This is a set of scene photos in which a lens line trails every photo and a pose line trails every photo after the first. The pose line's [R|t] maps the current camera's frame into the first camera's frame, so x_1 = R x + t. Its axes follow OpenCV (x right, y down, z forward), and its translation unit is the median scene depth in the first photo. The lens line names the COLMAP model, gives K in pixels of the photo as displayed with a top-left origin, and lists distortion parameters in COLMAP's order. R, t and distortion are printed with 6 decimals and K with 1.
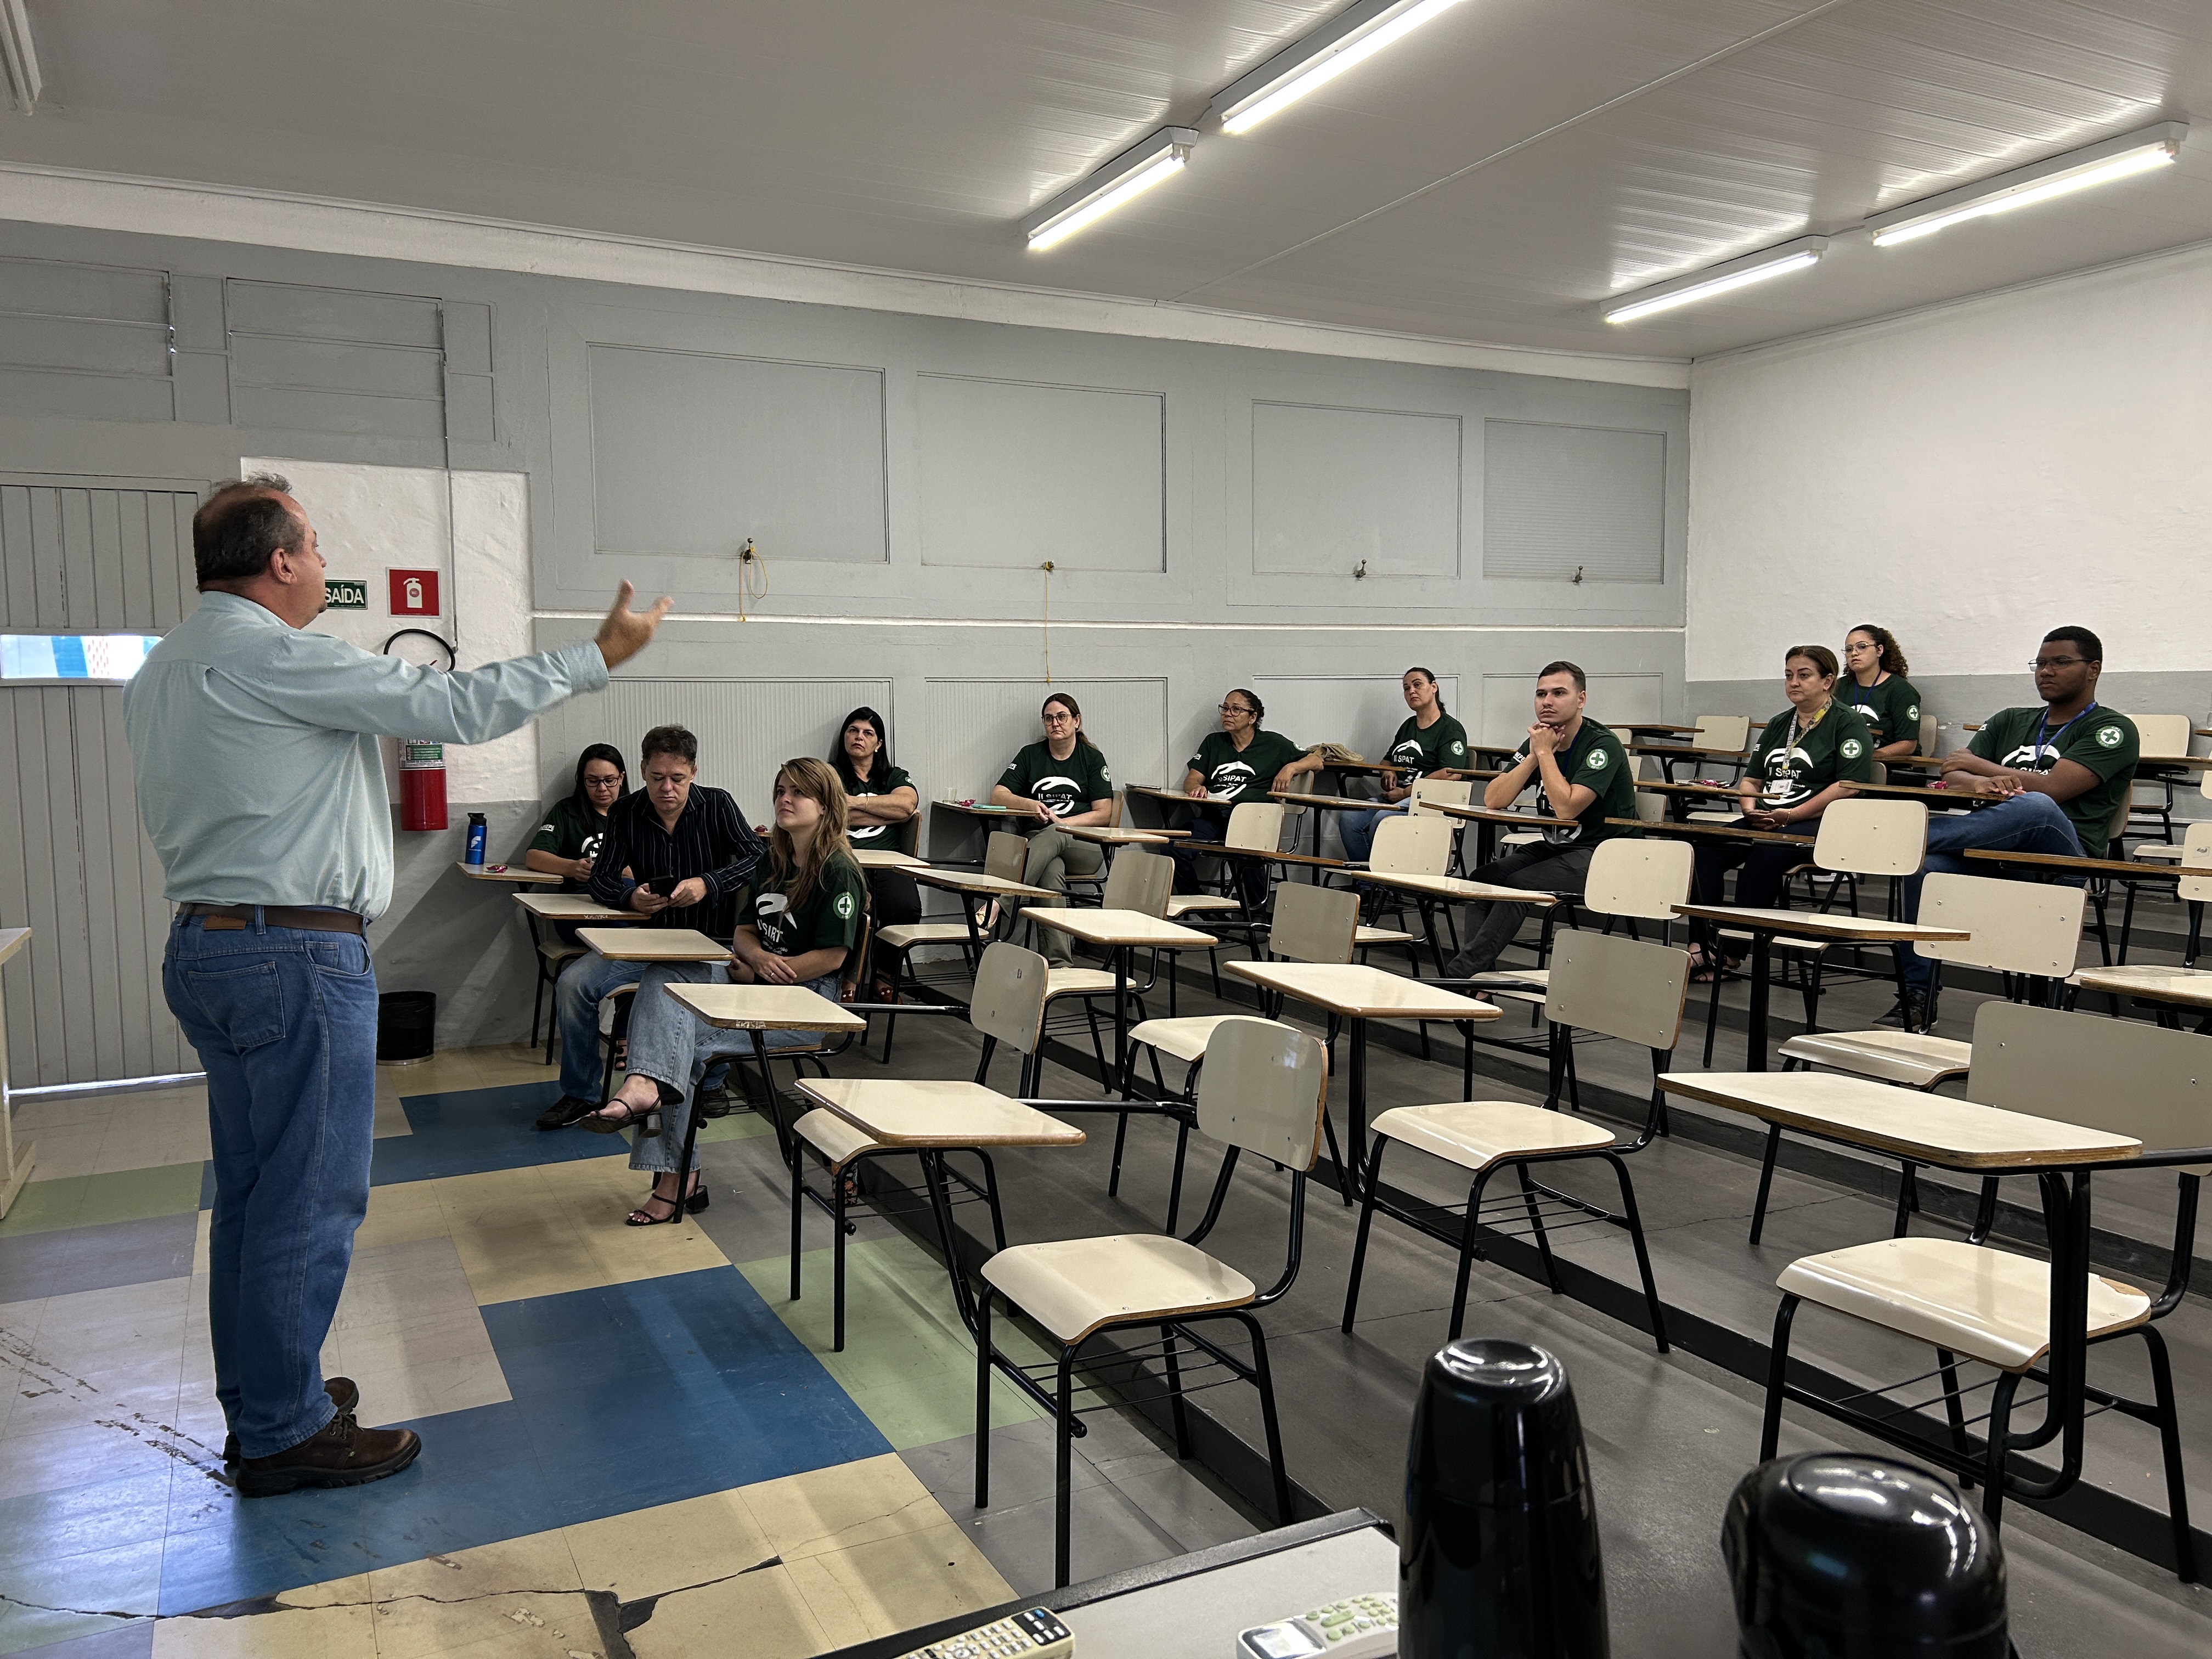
lens RADIAL K [[1677.2, 0, 1106.5], [0, 1677.2, 841.8], [0, 0, 1]] dist [0.049159, -0.053114]
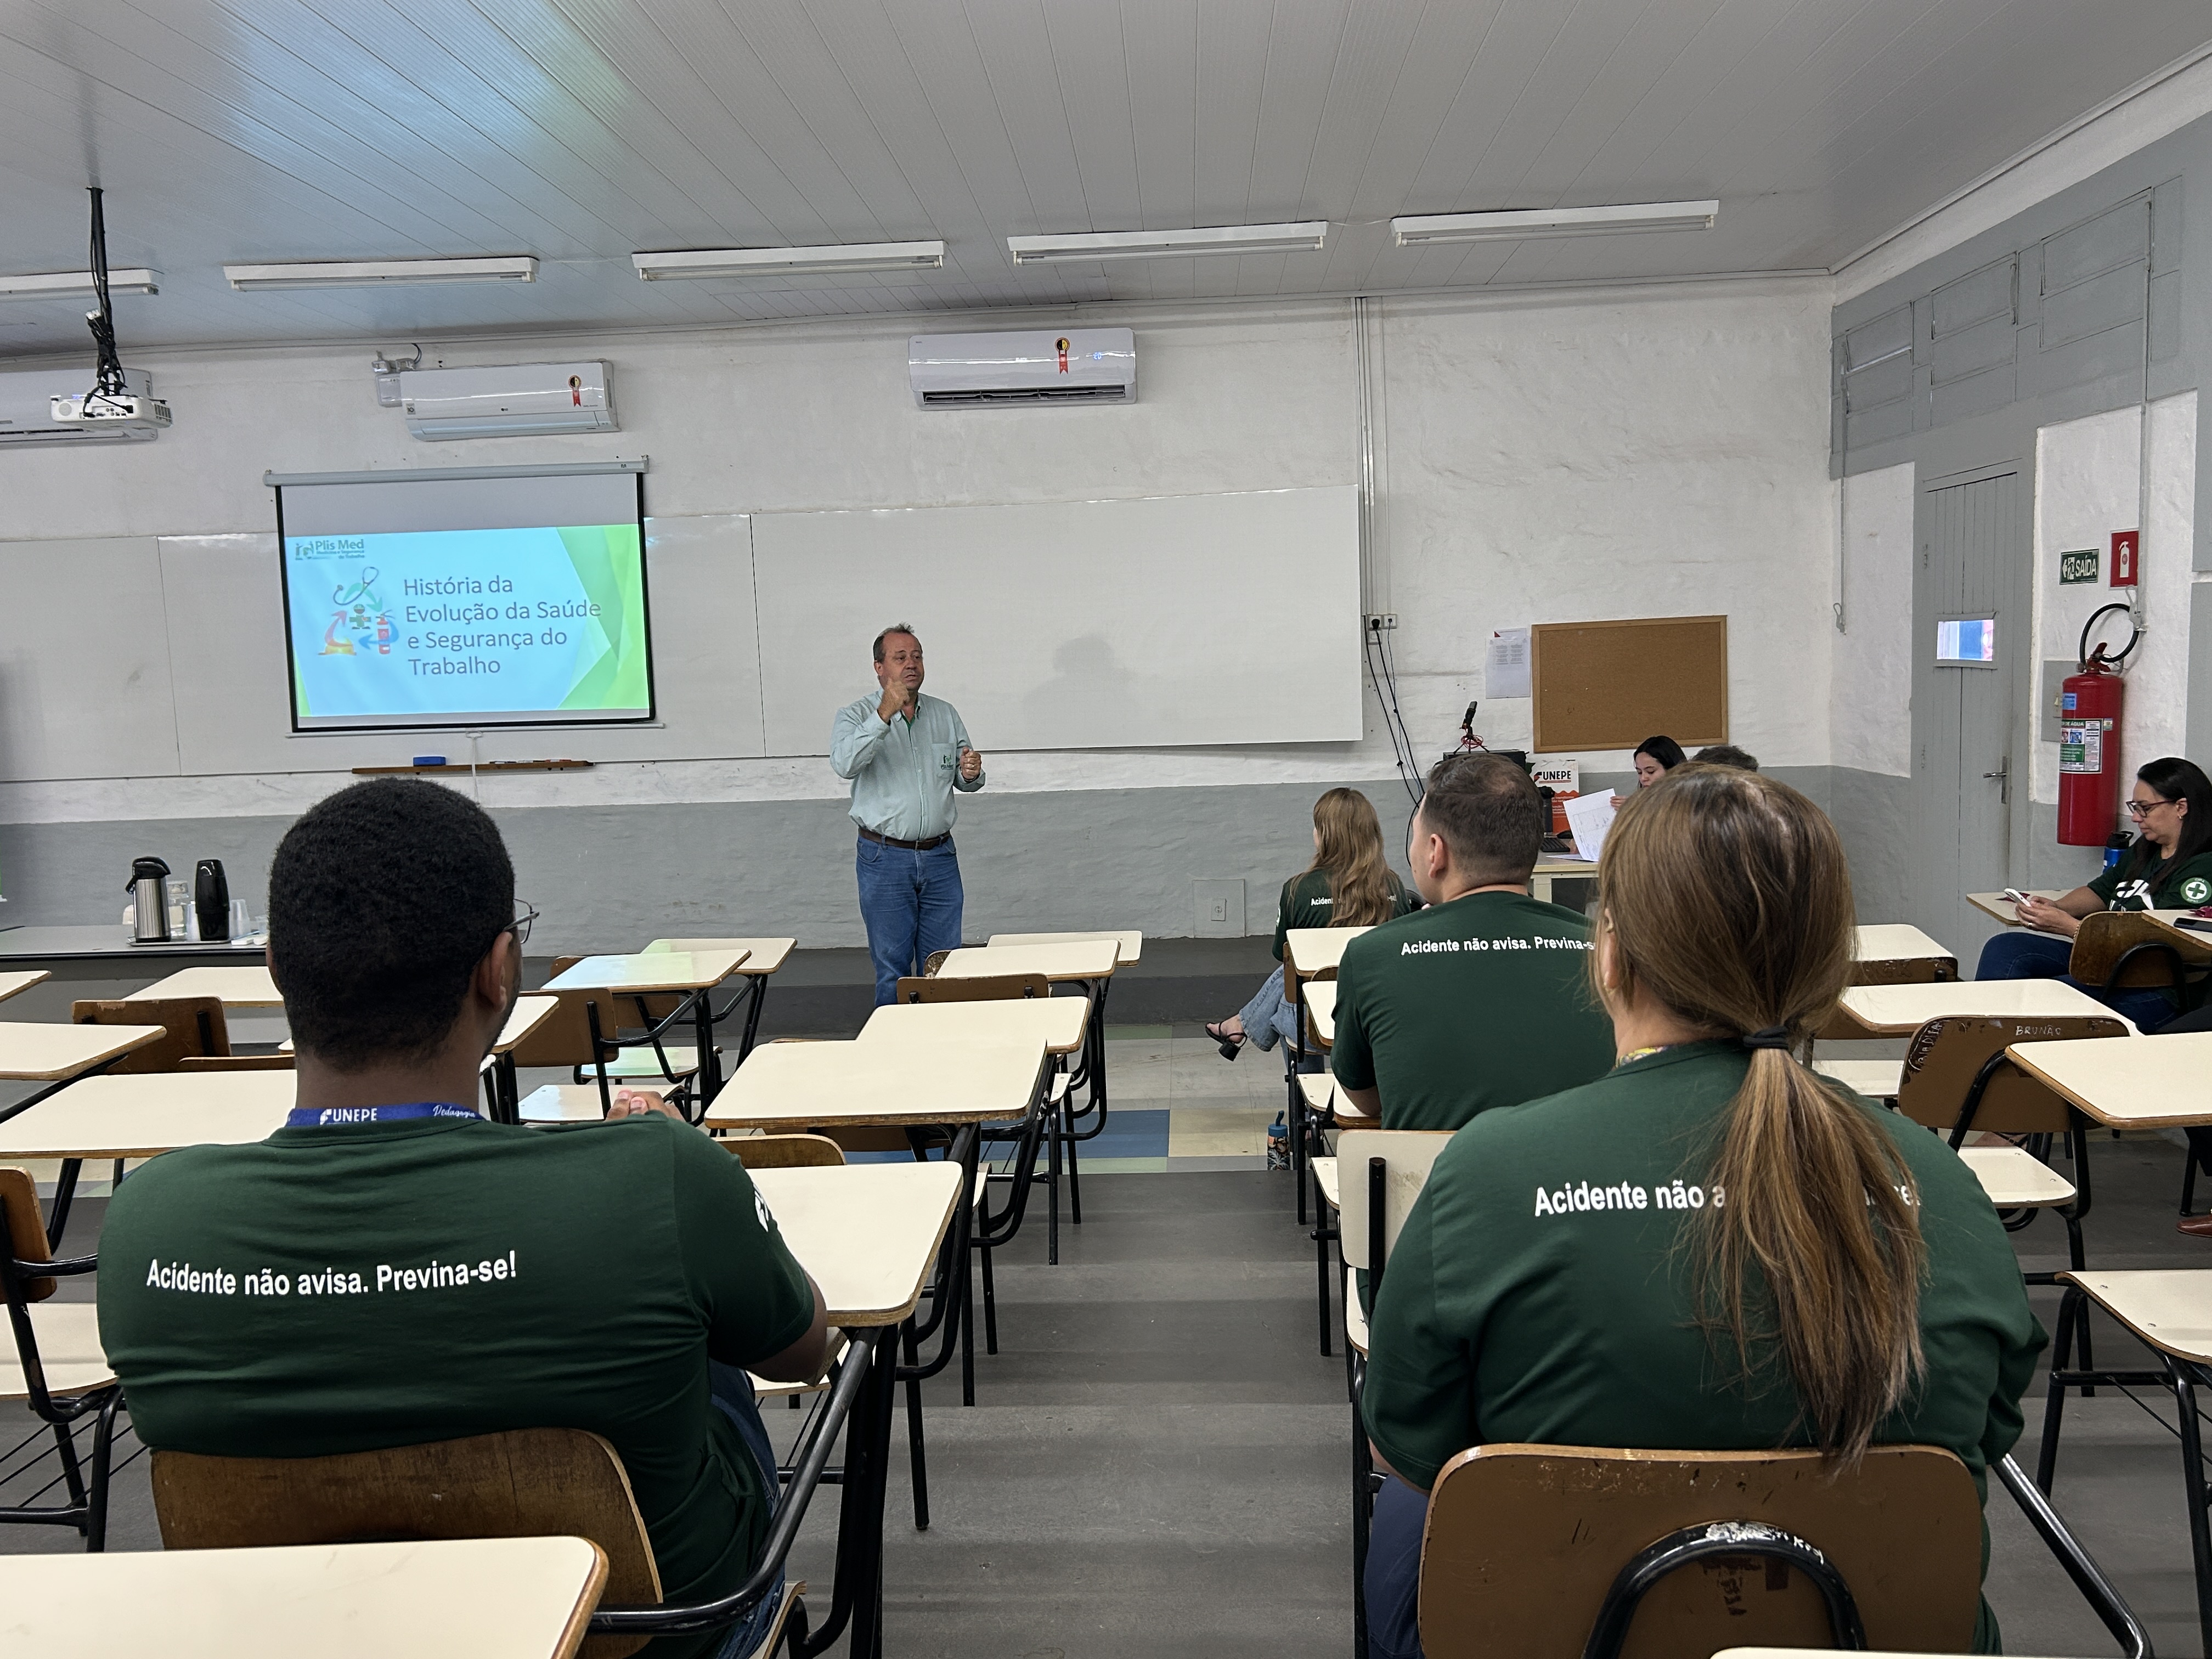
lens RADIAL K [[1751.9, 0, 1107.9], [0, 1751.9, 824.2], [0, 0, 1]] dist [0.006661, 0.003440]
pose [[-0.494918, 0.114668, -0.861341, 0.768706], [-0.036453, 0.987642, 0.152428, -0.171862], [0.868175, 0.106837, -0.484622, 1.296850]]
